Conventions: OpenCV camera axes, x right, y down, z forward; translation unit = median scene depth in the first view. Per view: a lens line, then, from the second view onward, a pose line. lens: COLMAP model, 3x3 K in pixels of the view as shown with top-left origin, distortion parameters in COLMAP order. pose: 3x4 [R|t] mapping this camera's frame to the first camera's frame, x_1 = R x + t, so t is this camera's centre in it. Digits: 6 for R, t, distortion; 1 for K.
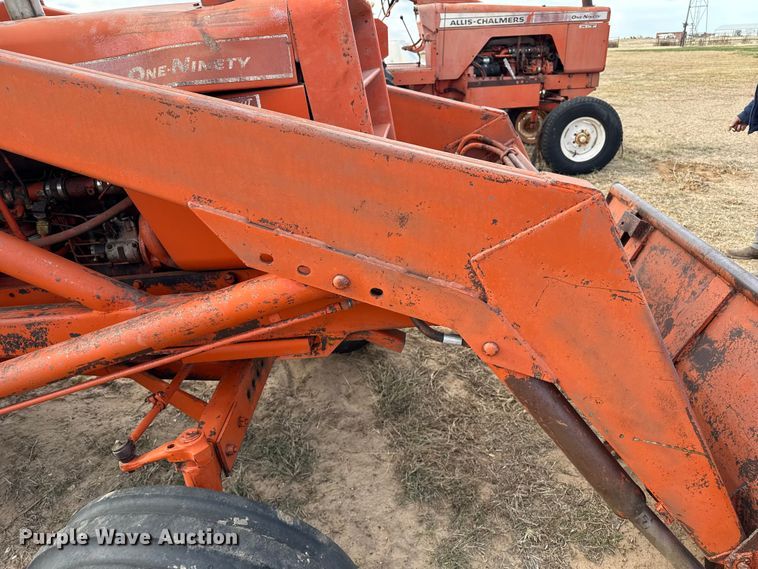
lens RADIAL K [[525.2, 0, 379.5], [0, 525.2, 279.7], [0, 0, 1]] dist [0.052329, -0.060266]
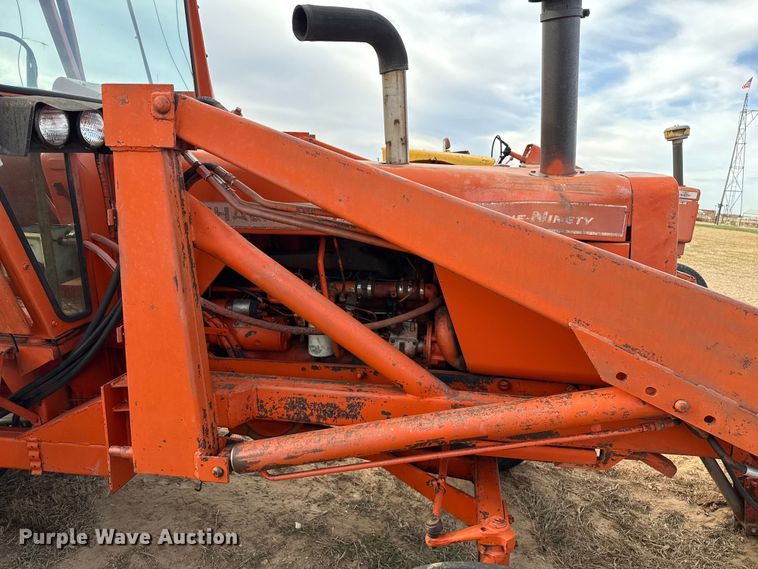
lens RADIAL K [[525.2, 0, 379.5], [0, 525.2, 279.7], [0, 0, 1]] dist [0.052329, -0.060266]
pose [[0.987643, 0.148764, -0.049309, -0.588878], [-0.156051, 0.962567, -0.221616, 0.082249], [0.014495, 0.226572, 0.973887, -0.204652]]
